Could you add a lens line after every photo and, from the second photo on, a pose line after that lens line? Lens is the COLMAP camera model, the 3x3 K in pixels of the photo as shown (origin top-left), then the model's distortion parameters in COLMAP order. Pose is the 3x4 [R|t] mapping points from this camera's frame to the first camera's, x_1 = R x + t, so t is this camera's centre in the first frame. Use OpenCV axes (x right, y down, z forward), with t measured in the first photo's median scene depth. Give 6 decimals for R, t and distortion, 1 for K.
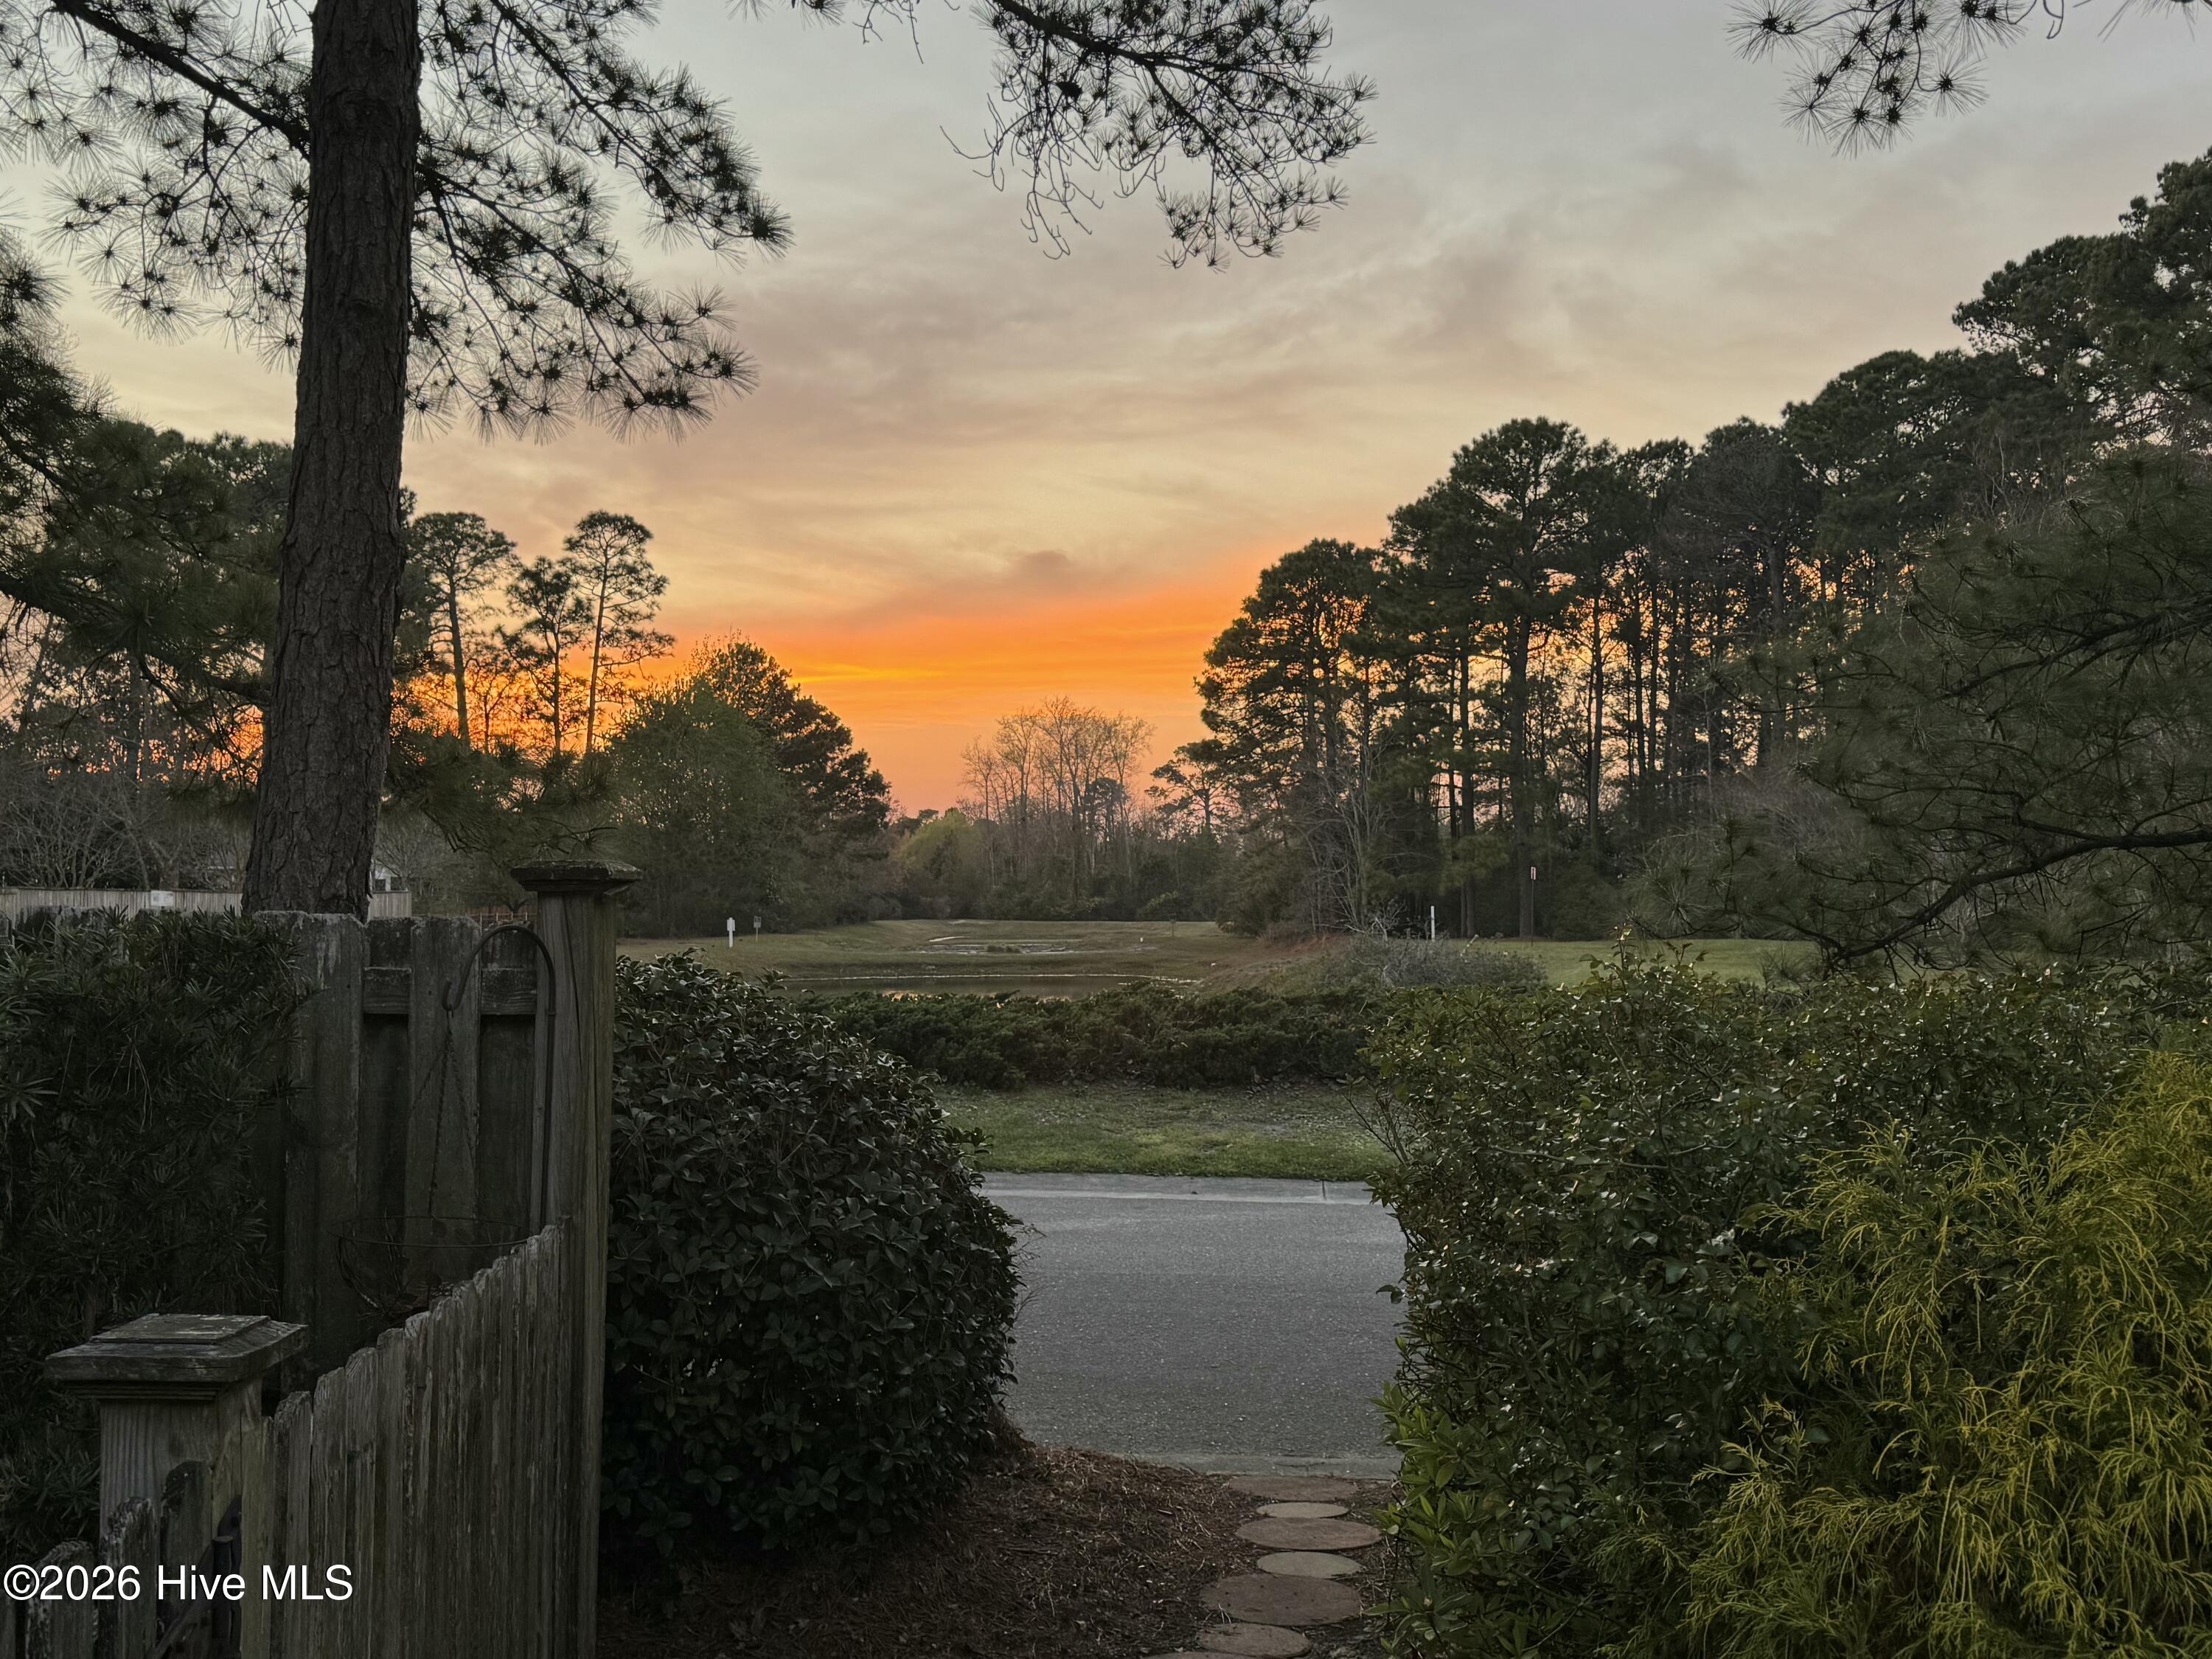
lens RADIAL K [[2056.4, 0, 1106.0], [0, 2056.4, 829.5], [0, 0, 1]] dist [0.014762, 0.006288]
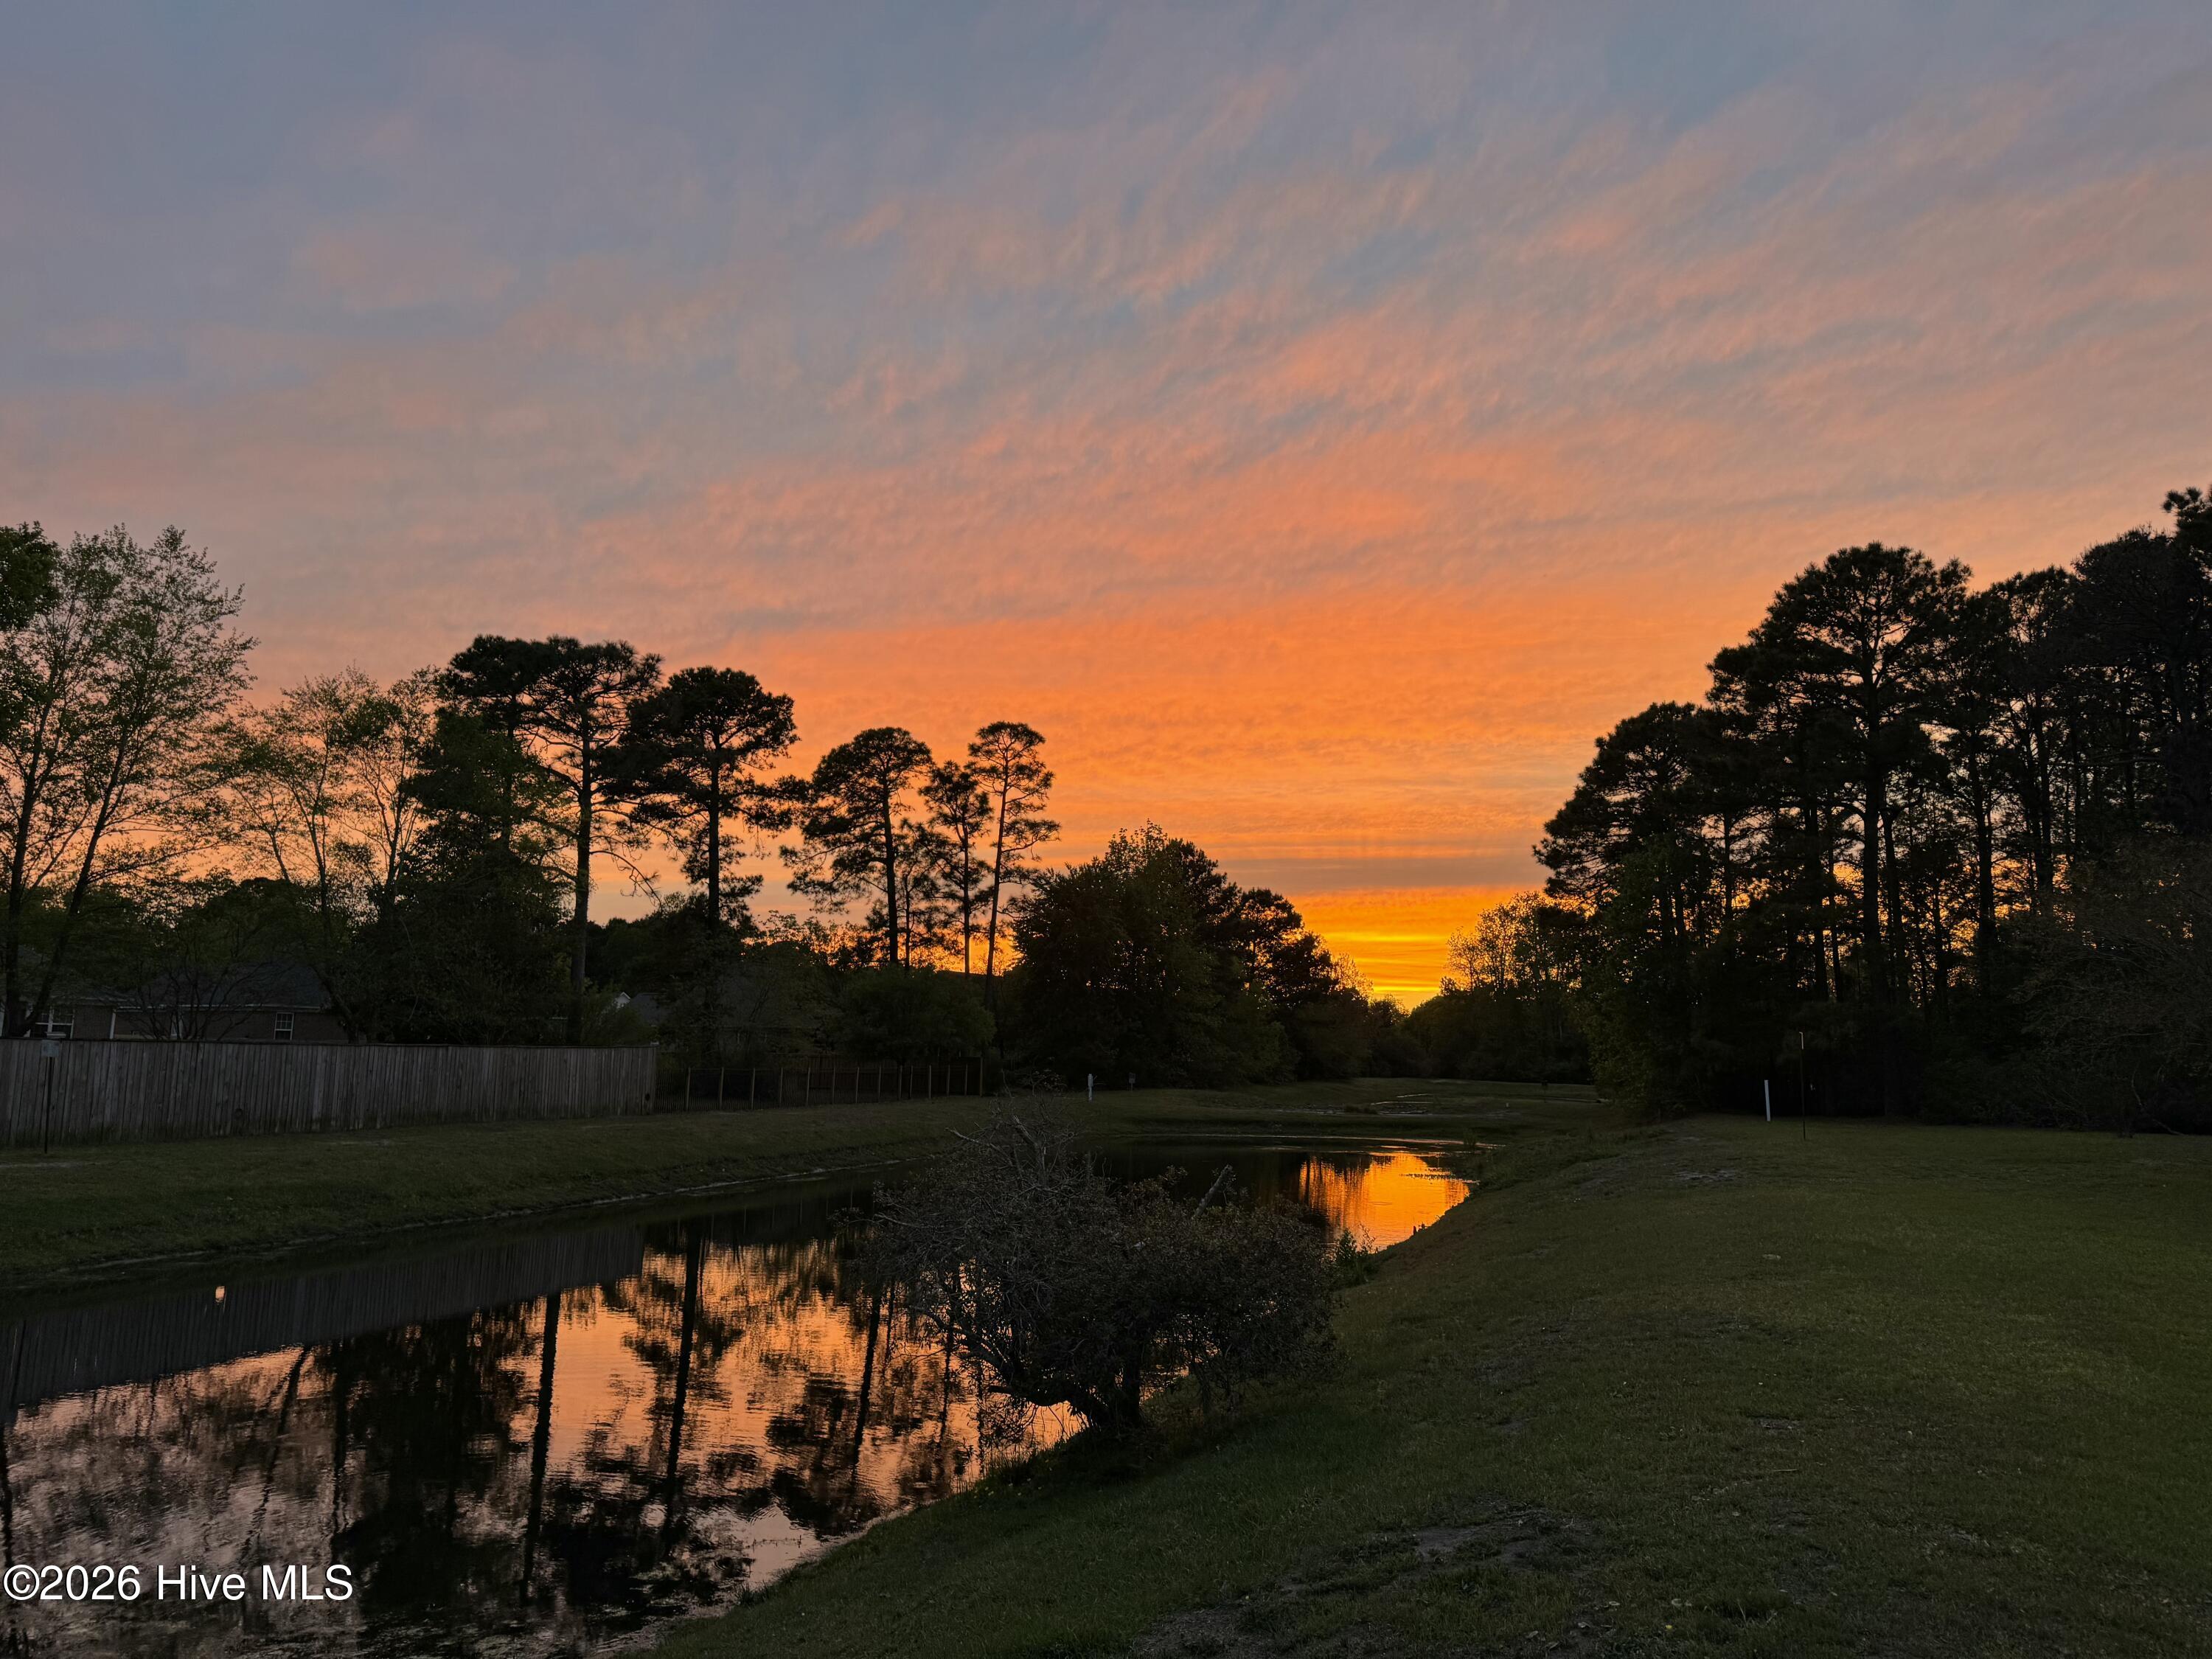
lens RADIAL K [[1514.6, 0, 1092.9], [0, 1514.6, 852.5], [0, 0, 1]] dist [0.081995, -0.153925]
pose [[0.940454, -0.027507, -0.338806, 0.095609], [-0.006610, 0.995052, -0.099134, 0.005085], [0.339856, 0.095470, 0.935619, 0.221937]]
